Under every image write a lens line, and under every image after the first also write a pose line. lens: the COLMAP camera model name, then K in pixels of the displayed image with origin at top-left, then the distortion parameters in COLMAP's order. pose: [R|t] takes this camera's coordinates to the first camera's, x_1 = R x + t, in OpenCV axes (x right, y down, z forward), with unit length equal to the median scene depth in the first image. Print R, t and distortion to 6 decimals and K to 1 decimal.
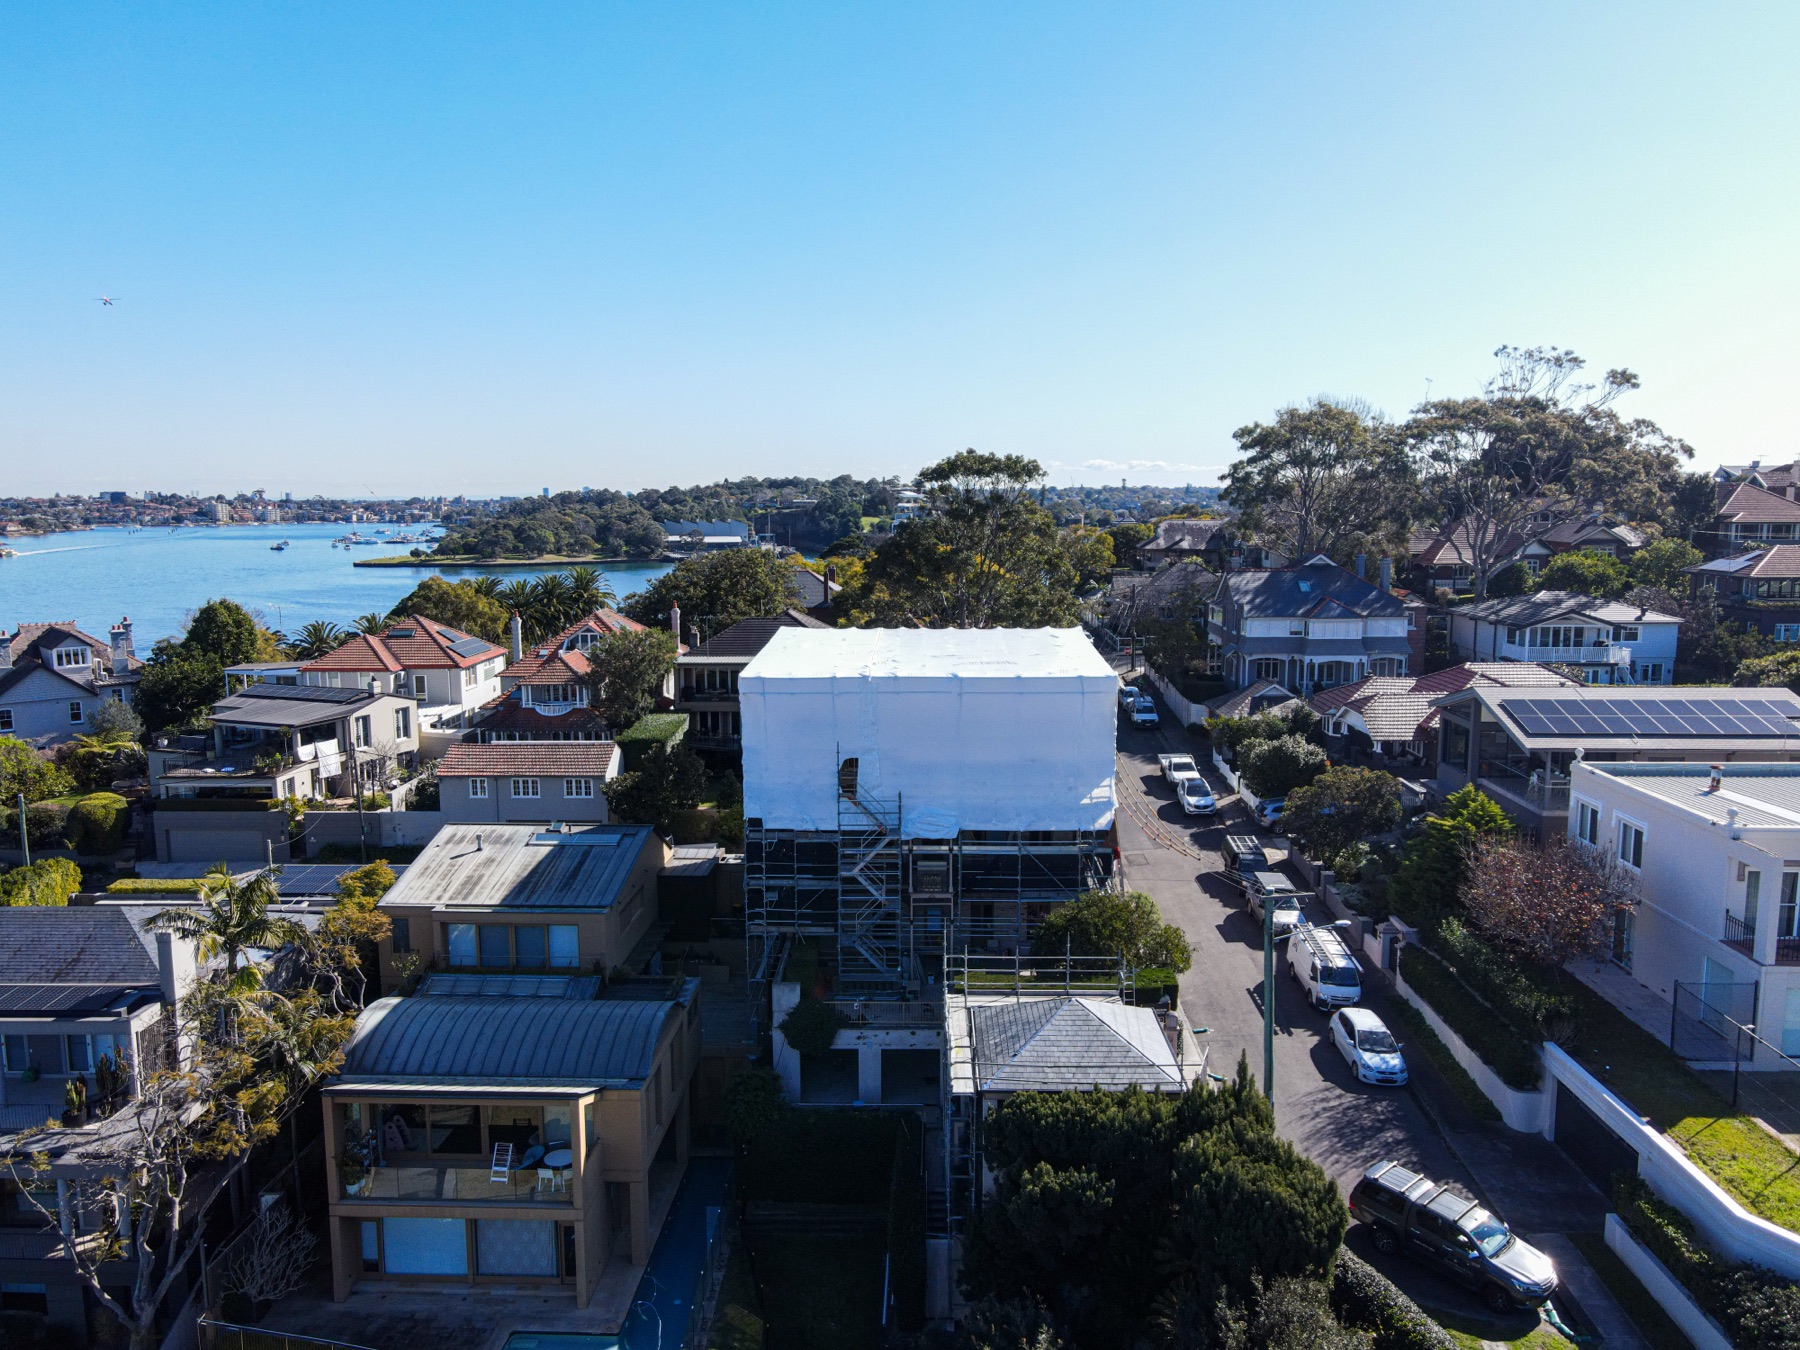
lens RADIAL K [[1336.3, 0, 900.0], [0, 1336.3, 675.0], [0, 0, 1]] dist [-0.000041, 0.005622]
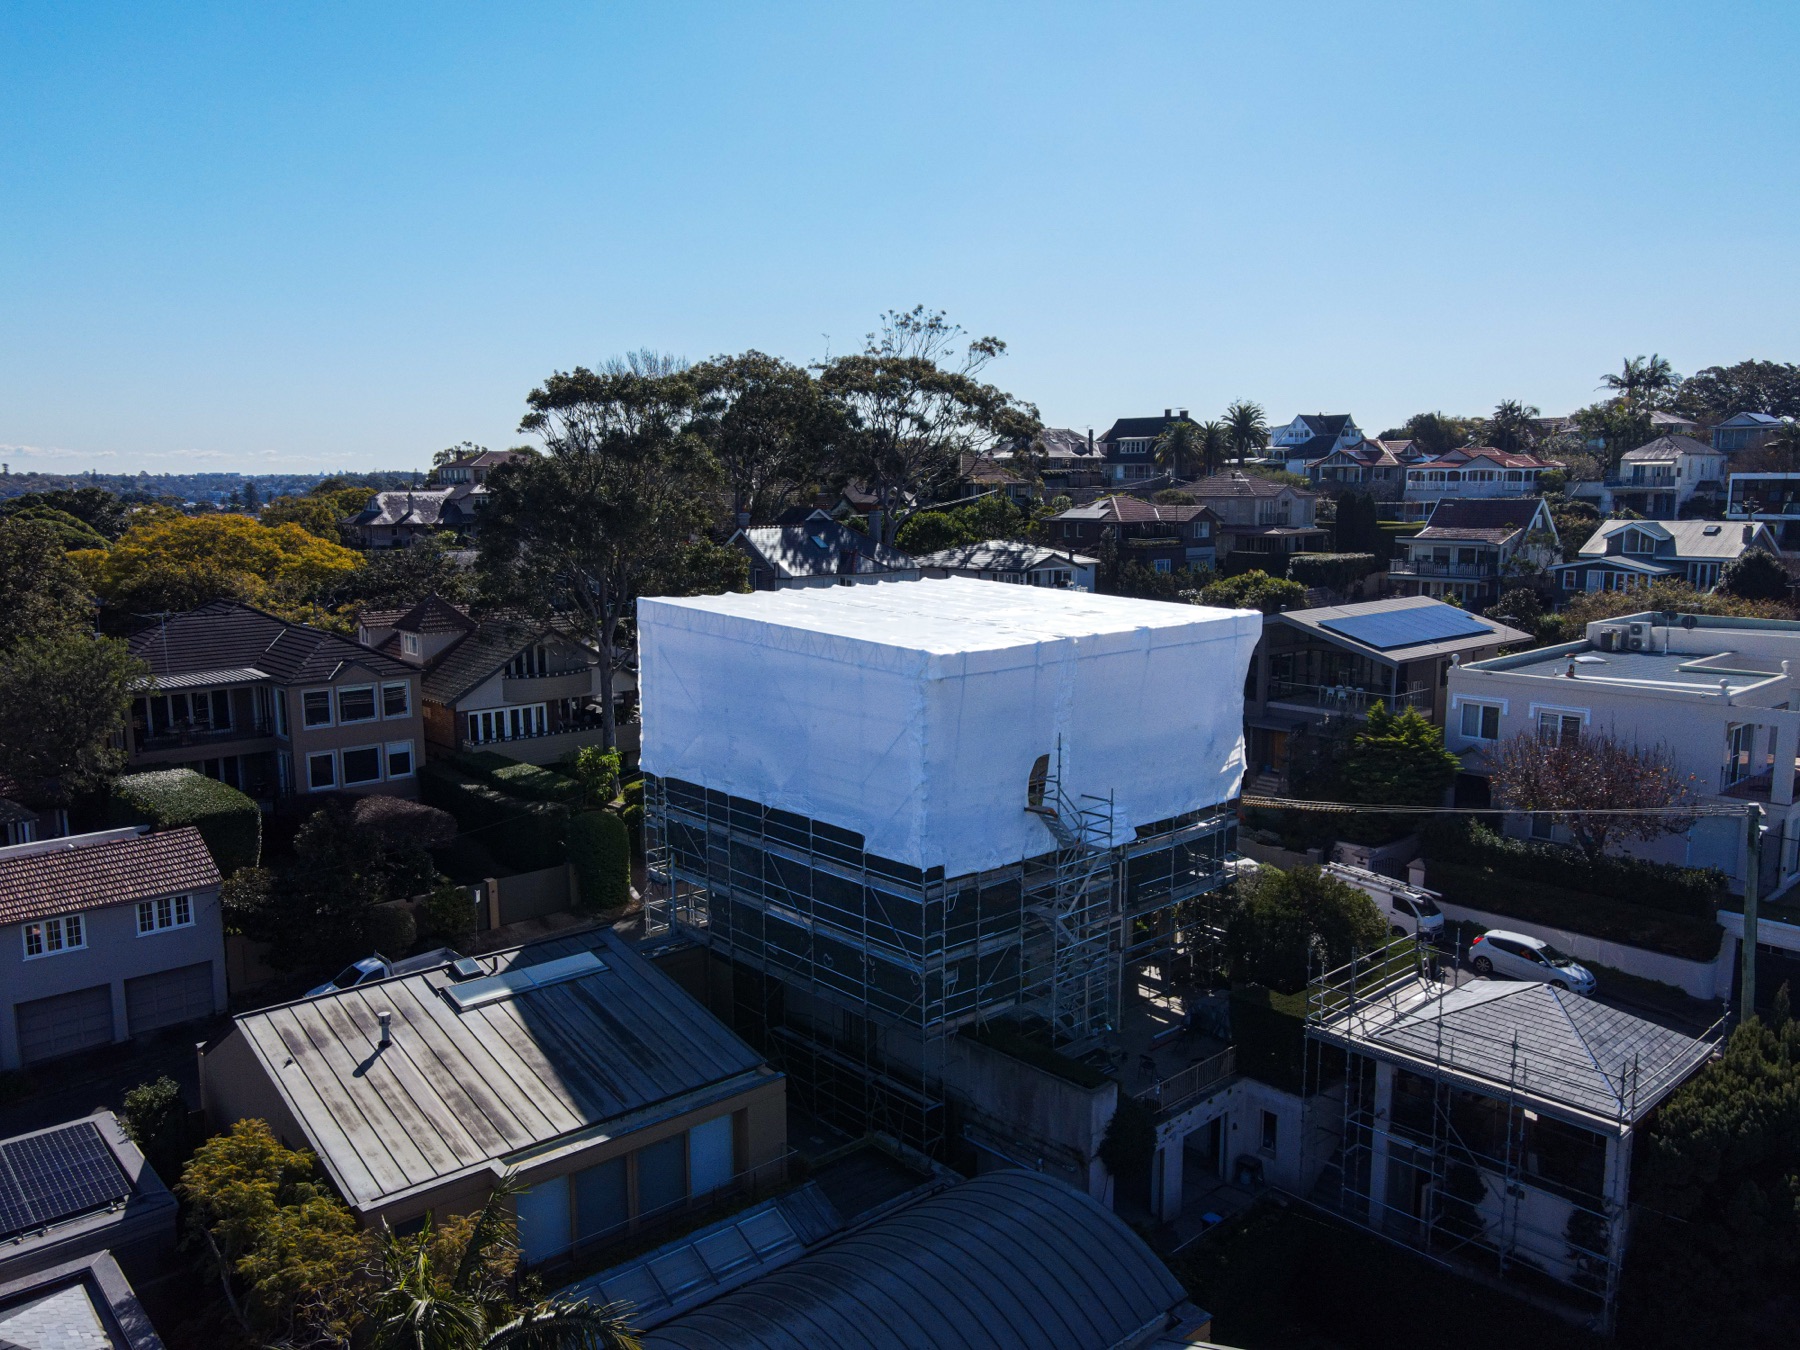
lens RADIAL K [[1329.8, 0, 946.7], [0, 1329.8, 673.7], [0, 0, 1]] dist [0.001859, 0.003229]
pose [[0.714279, -0.099558, 0.692743, -0.288799], [0.093936, 0.994512, 0.046070, -0.009585], [-0.693528, 0.032167, 0.719711, 0.270058]]
